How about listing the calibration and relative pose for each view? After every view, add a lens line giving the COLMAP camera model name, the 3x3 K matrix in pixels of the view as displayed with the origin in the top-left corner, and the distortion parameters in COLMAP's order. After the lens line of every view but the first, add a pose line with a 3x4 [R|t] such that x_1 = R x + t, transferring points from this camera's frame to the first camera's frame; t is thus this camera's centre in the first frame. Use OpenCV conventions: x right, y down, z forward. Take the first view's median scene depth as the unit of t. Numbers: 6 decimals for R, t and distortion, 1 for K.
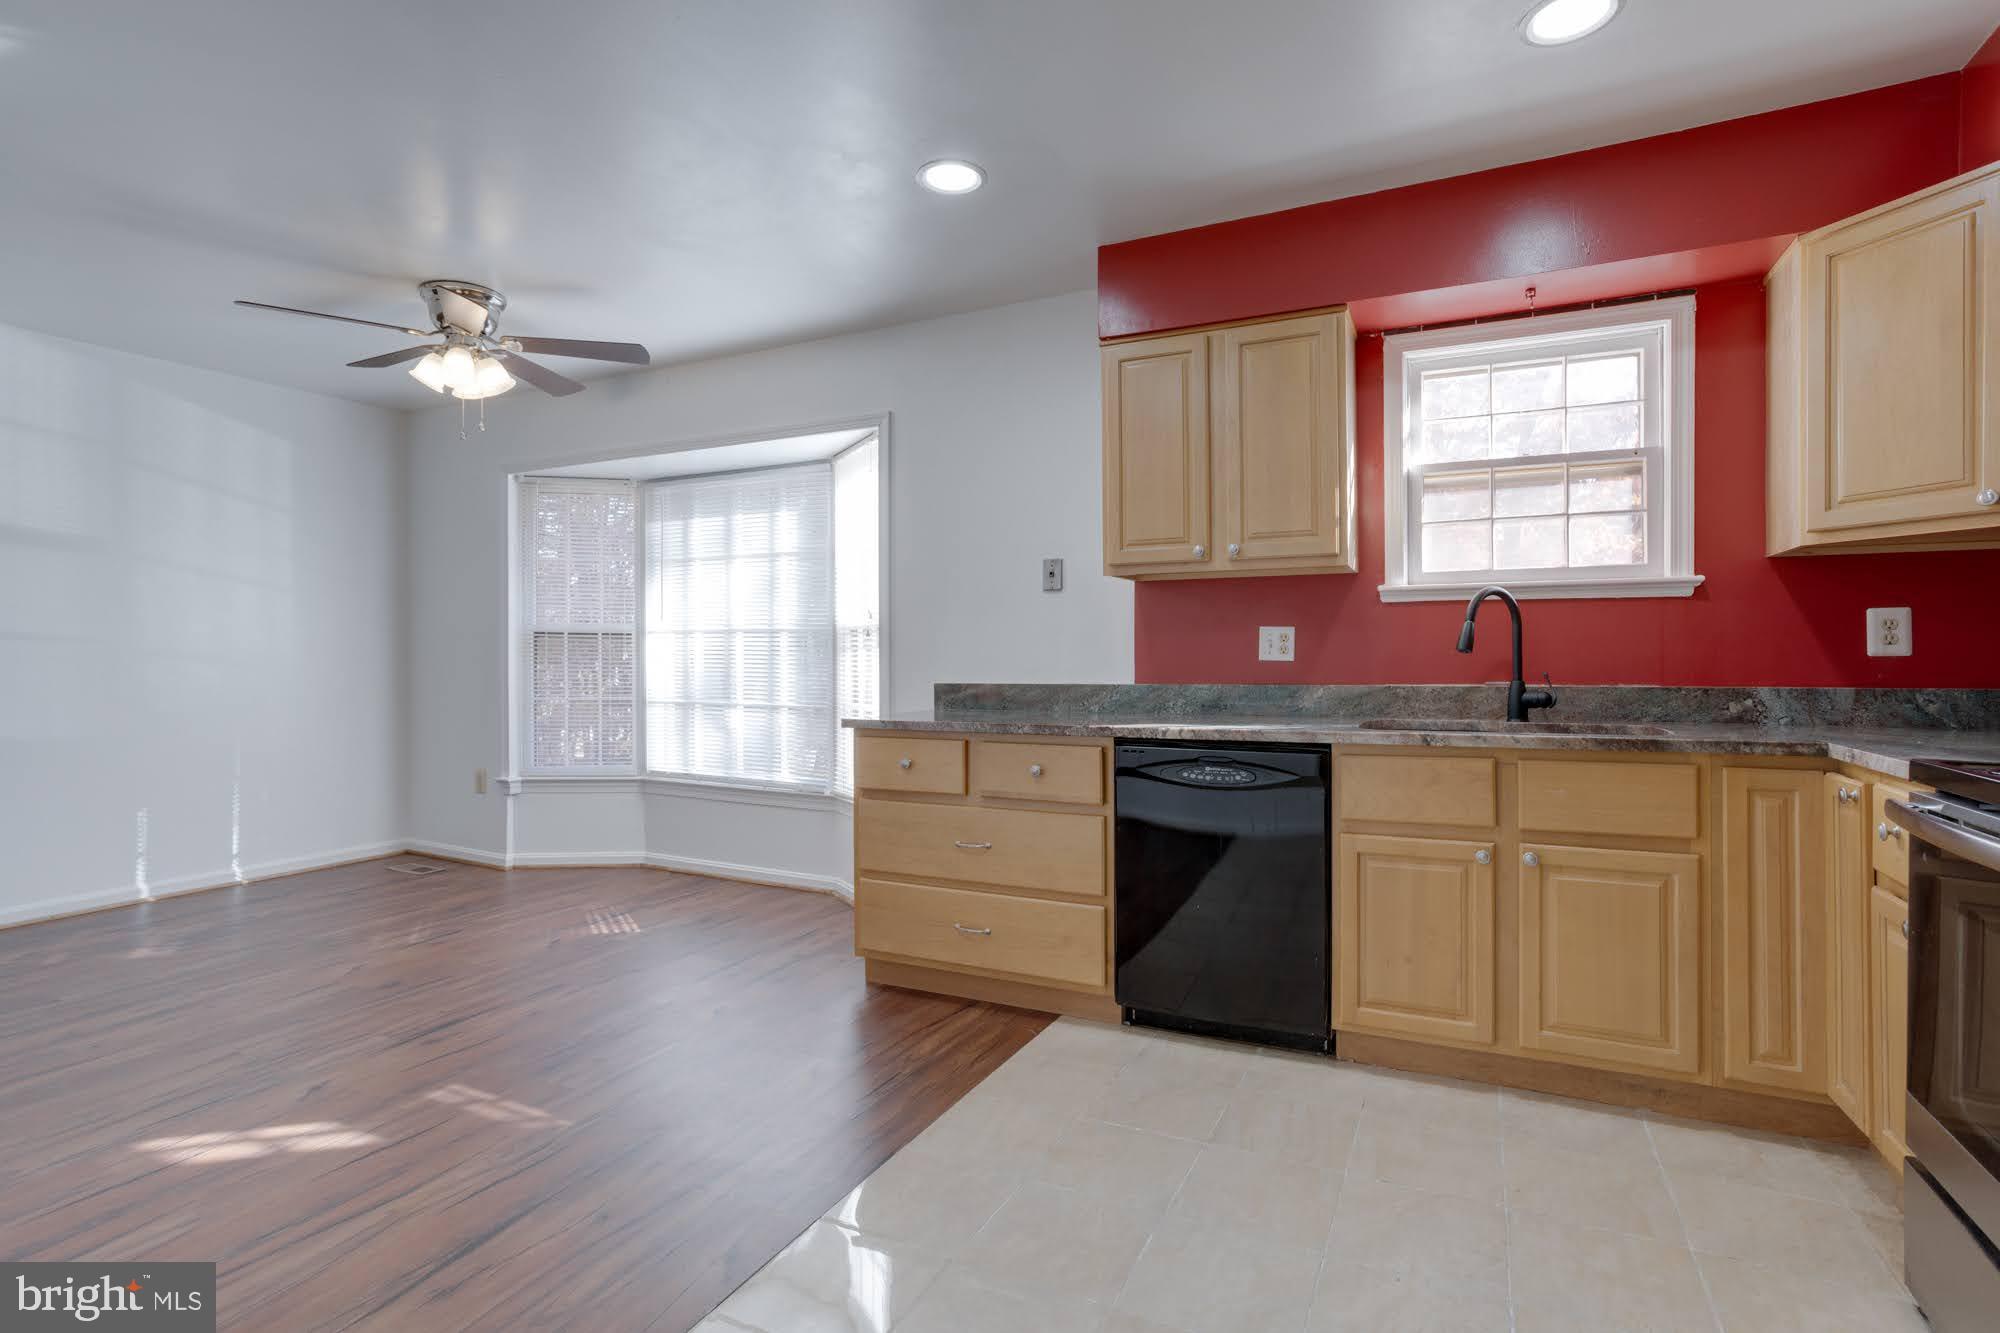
lens RADIAL K [[974.7, 0, 1011.3], [0, 974.7, 654.0], [0, 0, 1]] dist [-0.035312, 0.010440]
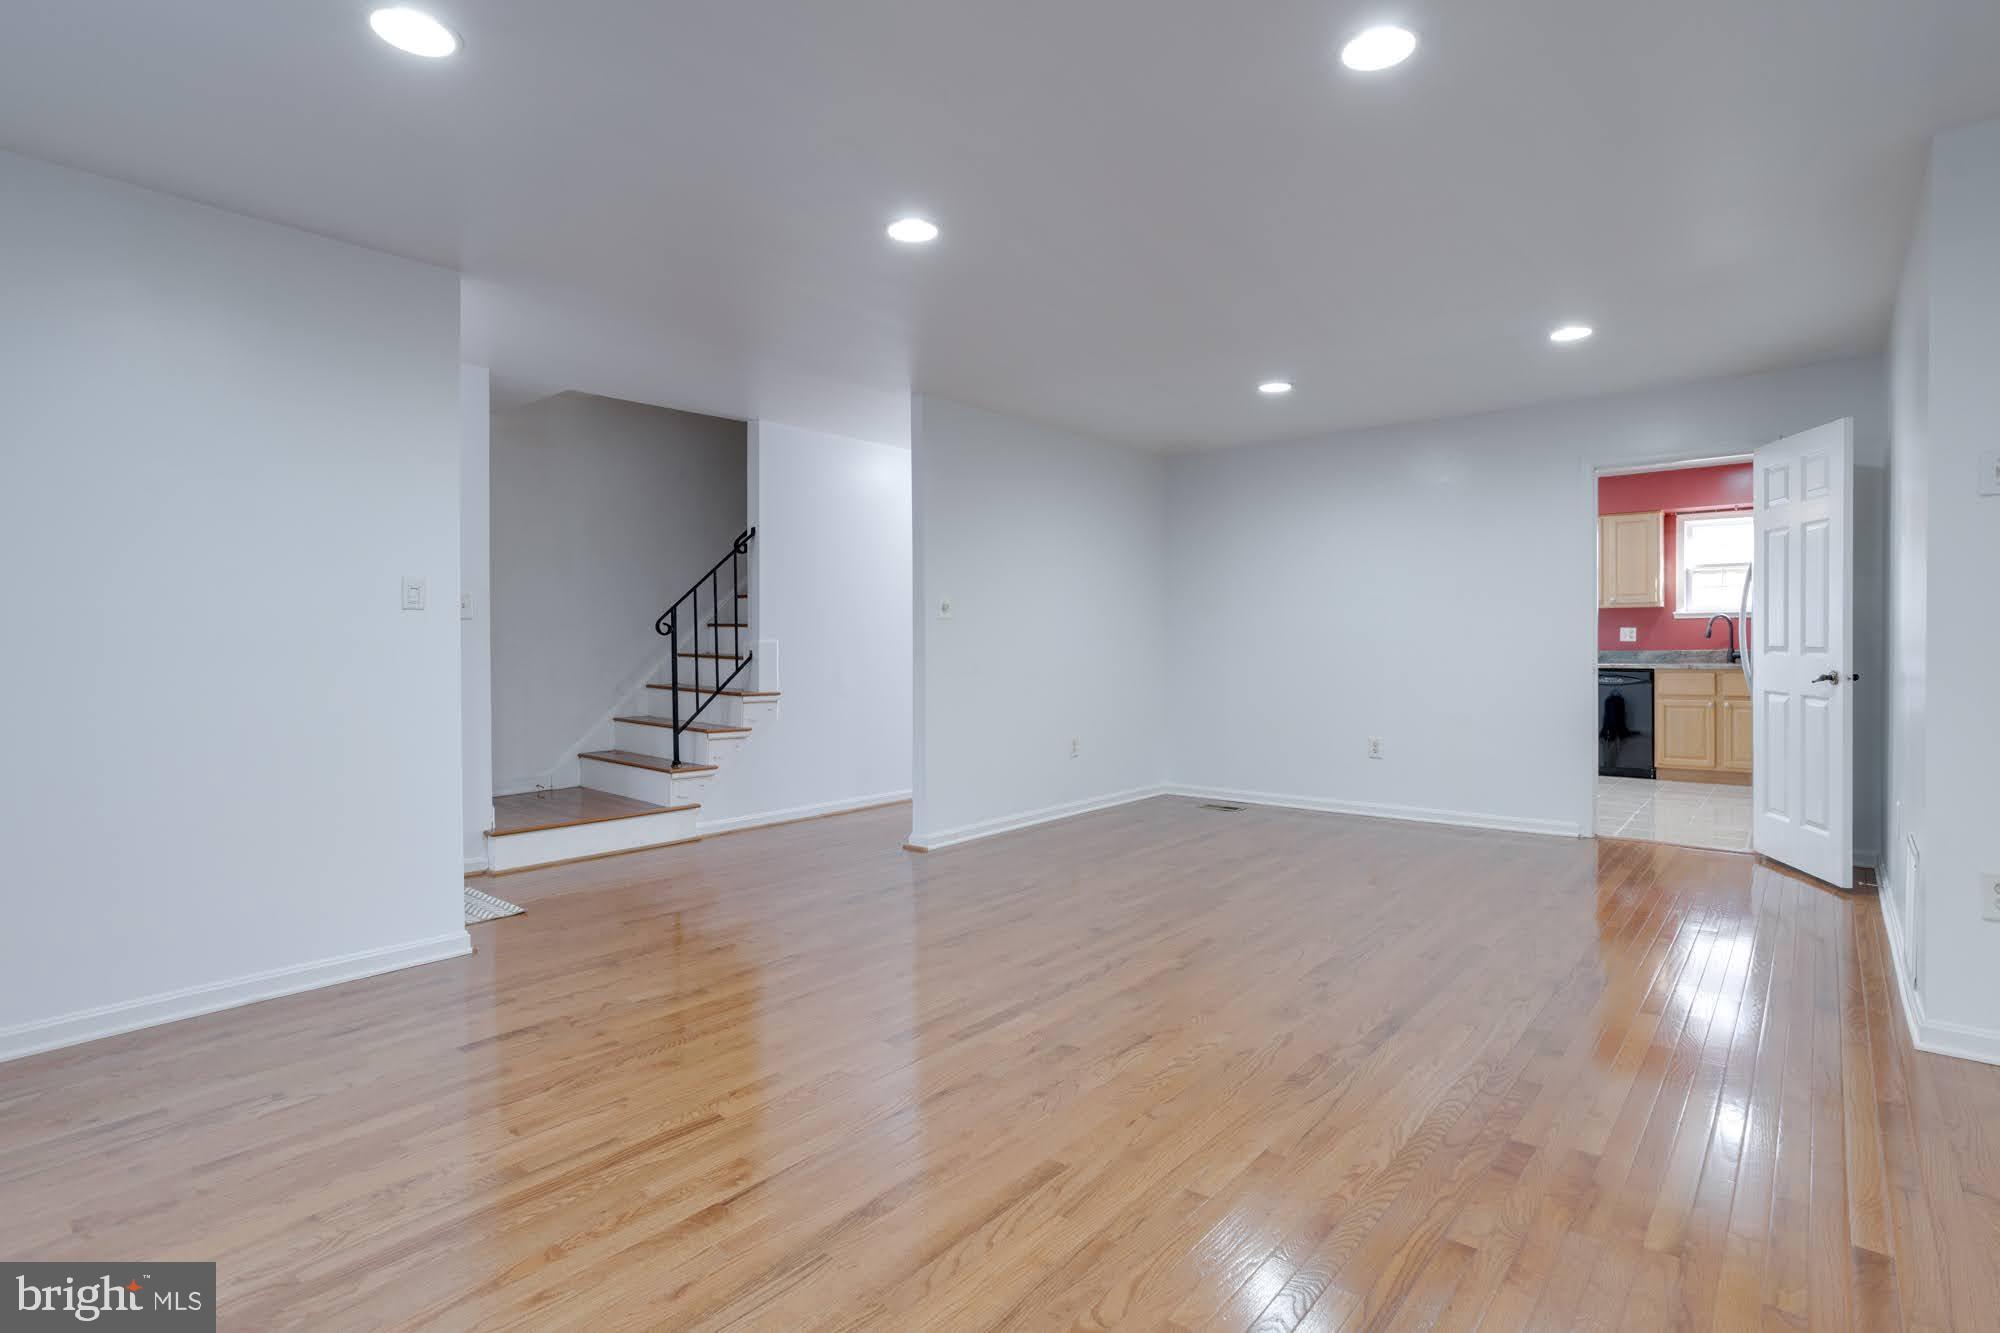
lens RADIAL K [[974.7, 0, 1018.3], [0, 974.7, 651.2], [0, 0, 1]] dist [-0.035312, 0.010440]
pose [[0.970468, -0.000149, -0.241232, -0.688639], [0.002864, 0.999936, 0.010906, 0.001124], [0.241215, -0.011274, 0.970406, -1.882429]]
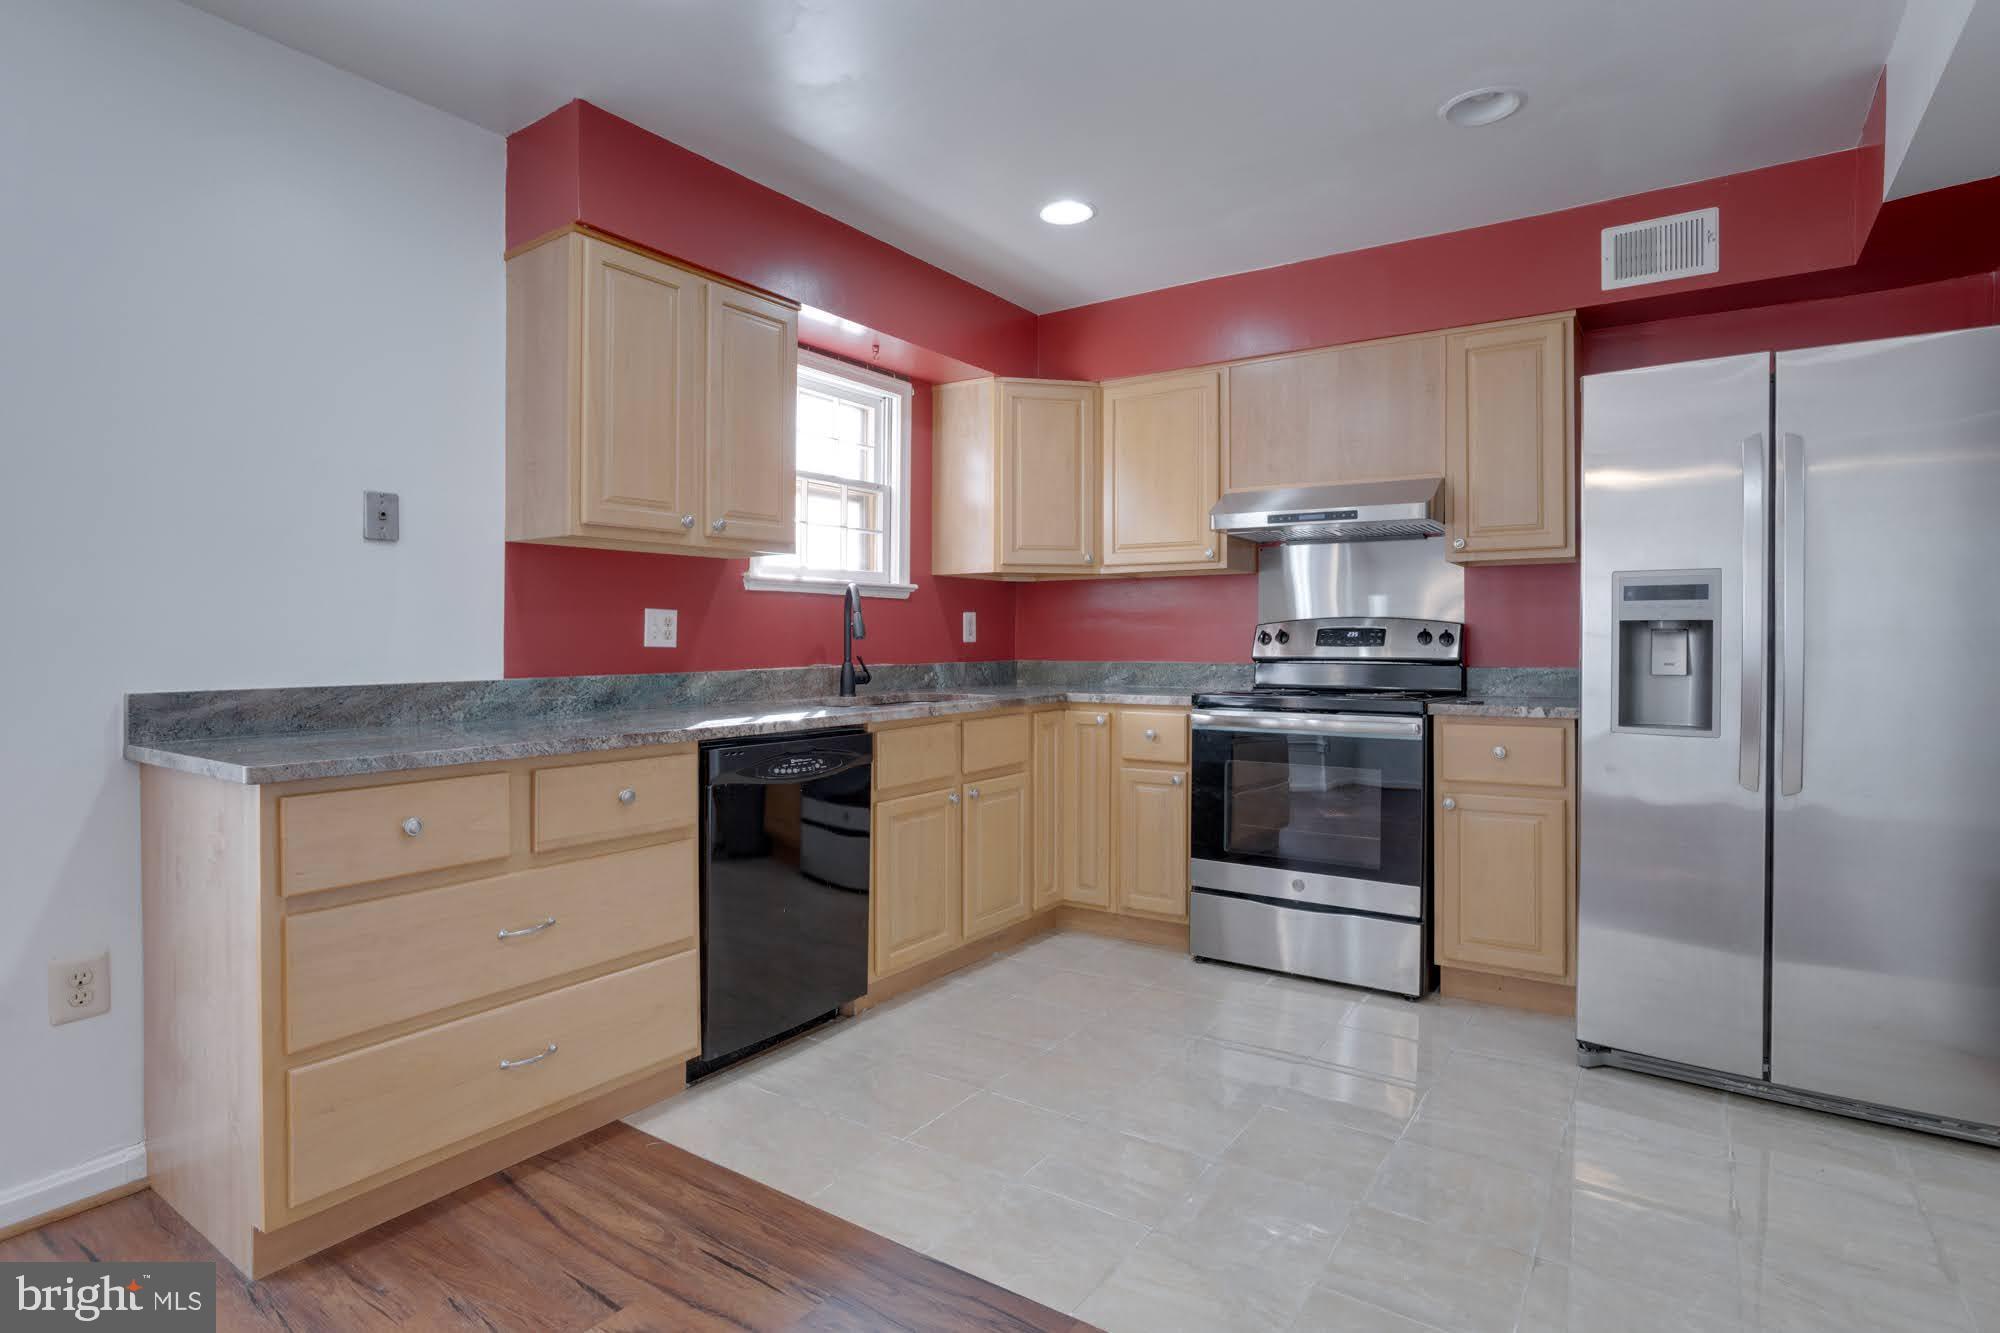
lens RADIAL K [[1033.6, 0, 999.9], [0, 1033.6, 640.1], [0, 0, 1]] dist [-0.029871, 0.000450]
pose [[0.141313, 0.002098, 0.989963, -0.662792], [-0.003298, 0.999993, -0.001649, 0.001020], [-0.989959, -0.003032, 0.141319, 0.574257]]
